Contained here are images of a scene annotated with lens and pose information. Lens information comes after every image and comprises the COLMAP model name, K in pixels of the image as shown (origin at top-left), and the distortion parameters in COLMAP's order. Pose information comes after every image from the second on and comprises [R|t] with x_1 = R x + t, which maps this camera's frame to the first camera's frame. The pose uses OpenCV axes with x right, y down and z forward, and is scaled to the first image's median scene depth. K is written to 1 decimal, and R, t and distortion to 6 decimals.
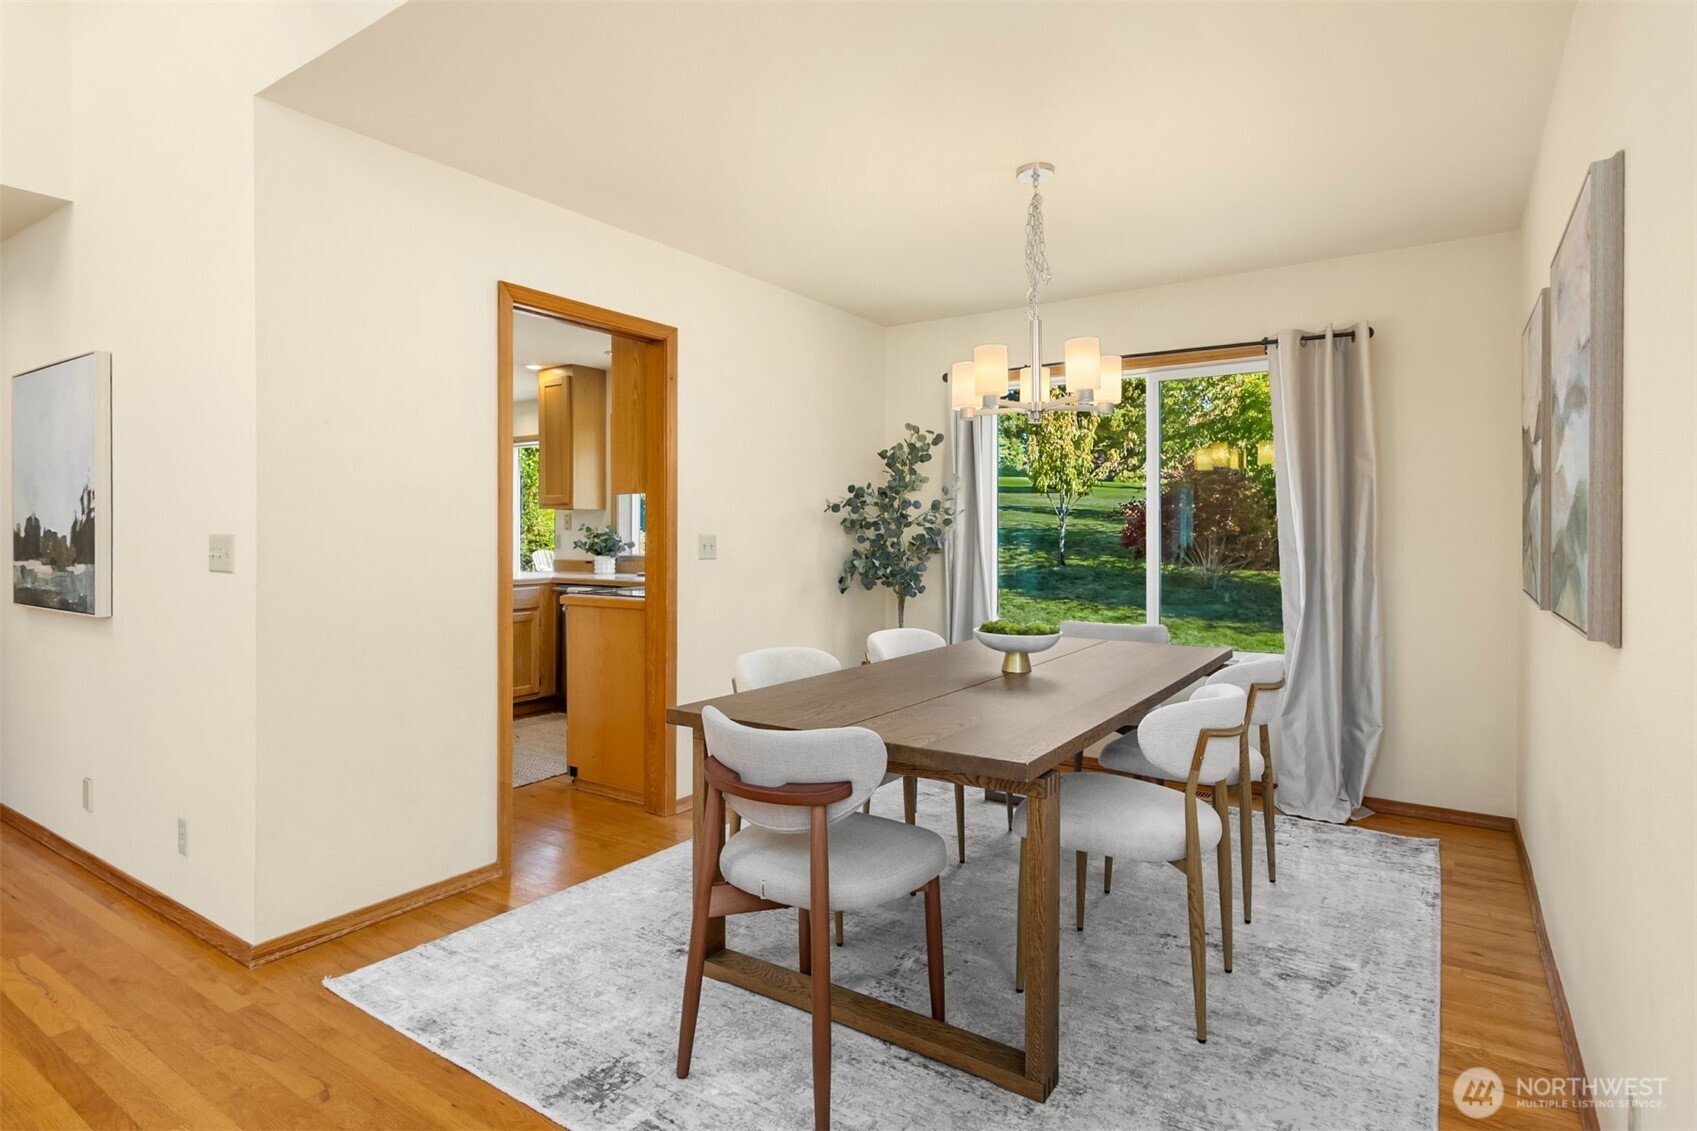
lens RADIAL K [[885.6, 0, 836.5], [0, 885.6, 551.3], [0, 0, 1]] dist [-0.000028, 0.000060]
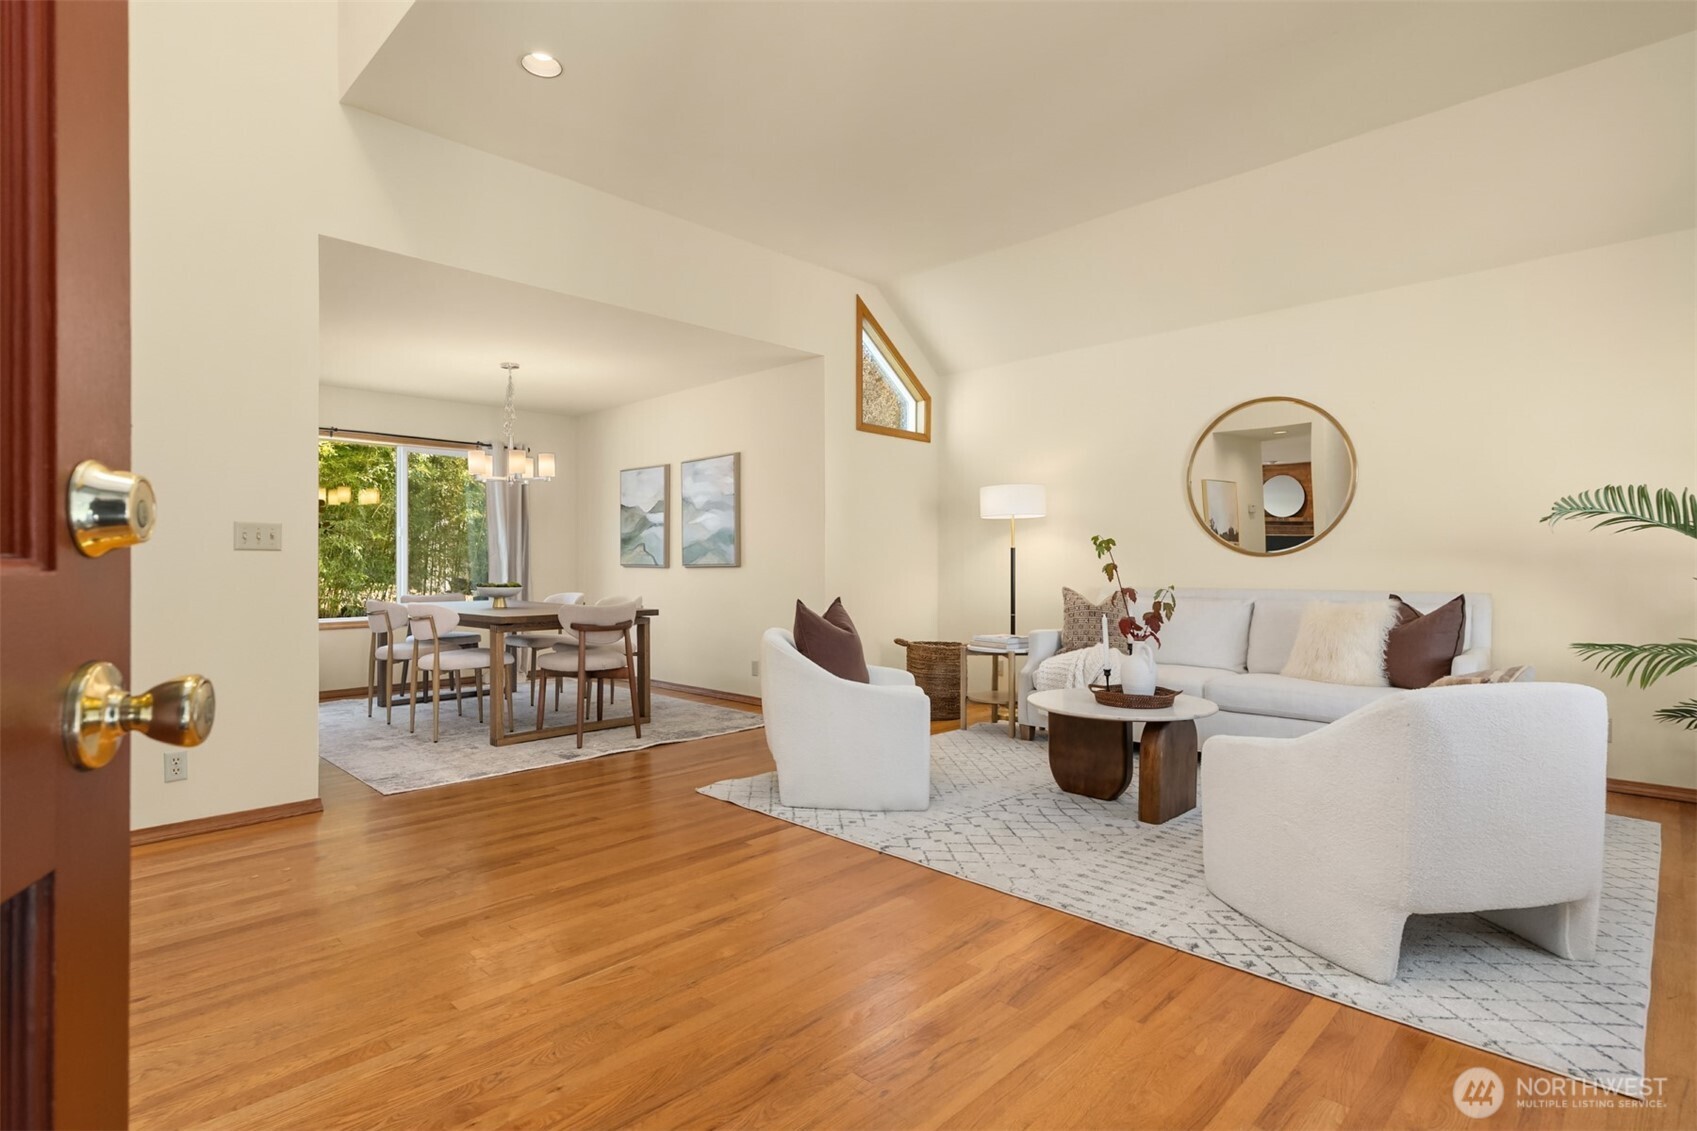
lens RADIAL K [[844.1, 0, 848.5], [0, 844.1, 565.5], [0, 0, 1]] dist [-0.000700, -0.001081]
pose [[0.164538, -0.004113, 0.986362, -1.355631], [0.022770, 0.999741, 0.000371, 0.050483], [-0.986108, 0.022398, 0.164589, -0.092678]]
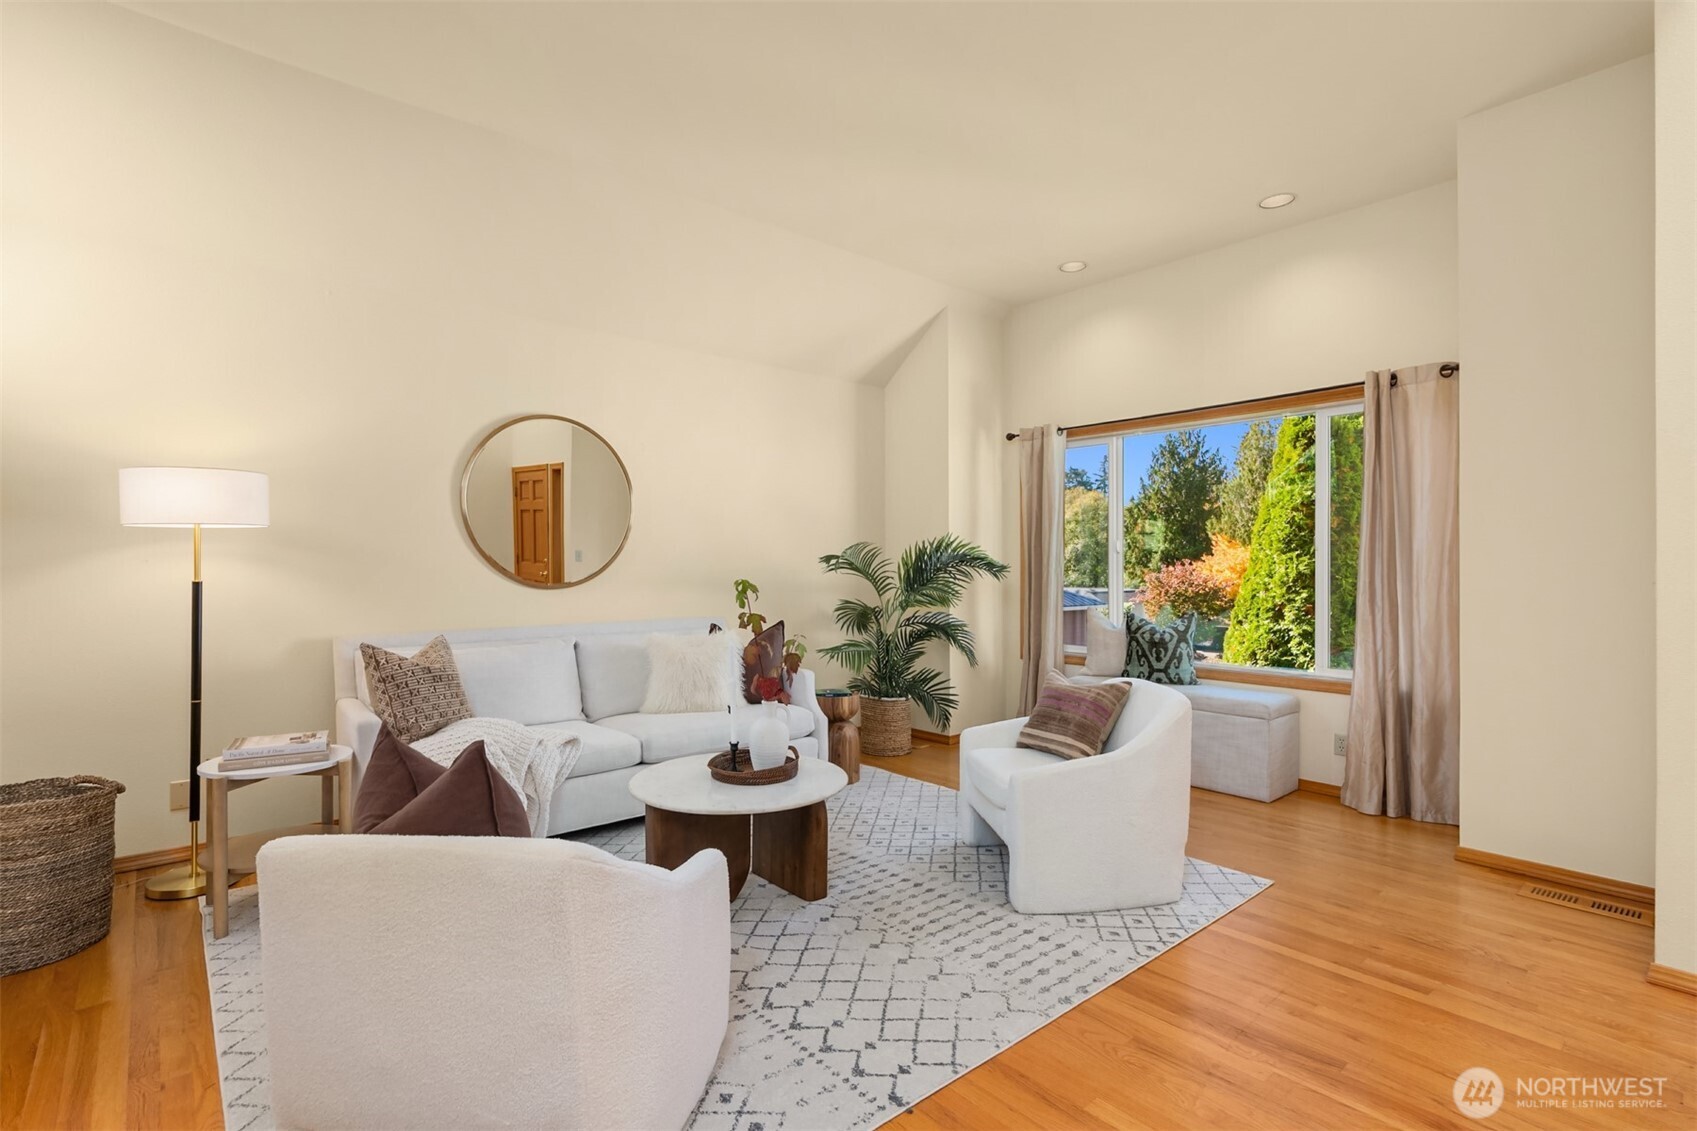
lens RADIAL K [[794.8, 0, 829.6], [0, 794.8, 564.0], [0, 0, 1]] dist [0.001234, 0.000449]
pose [[-0.965360, -0.003527, 0.260898, -0.583420], [0.002595, 0.999729, 0.023117, -0.013391], [-0.260909, 0.022993, -0.965089, 0.513758]]
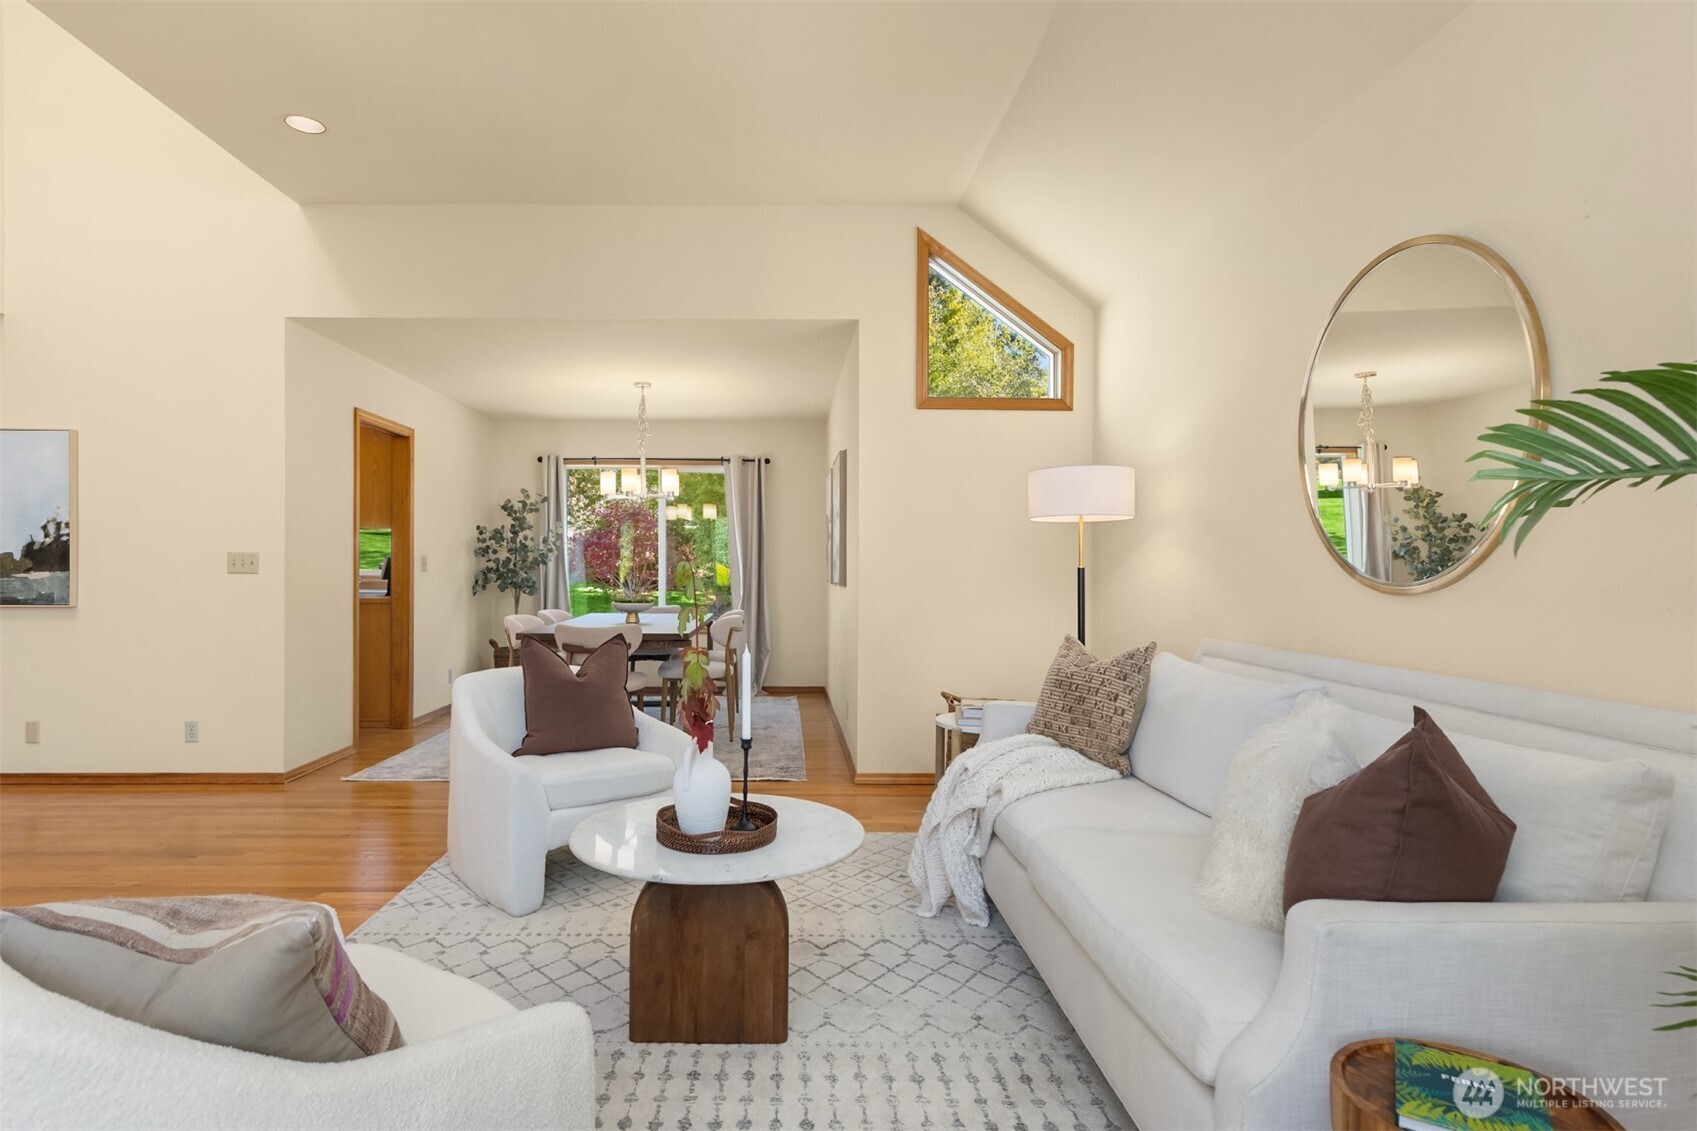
lens RADIAL K [[918.2, 0, 799.7], [0, 918.2, 572.3], [0, 0, 1]] dist [-0.003145, -0.000120]
pose [[0.812118, -0.003244, 0.583485, -0.637772], [0.010007, 0.999915, -0.008370, 0.035755], [-0.583408, 0.012637, 0.812081, -0.851398]]
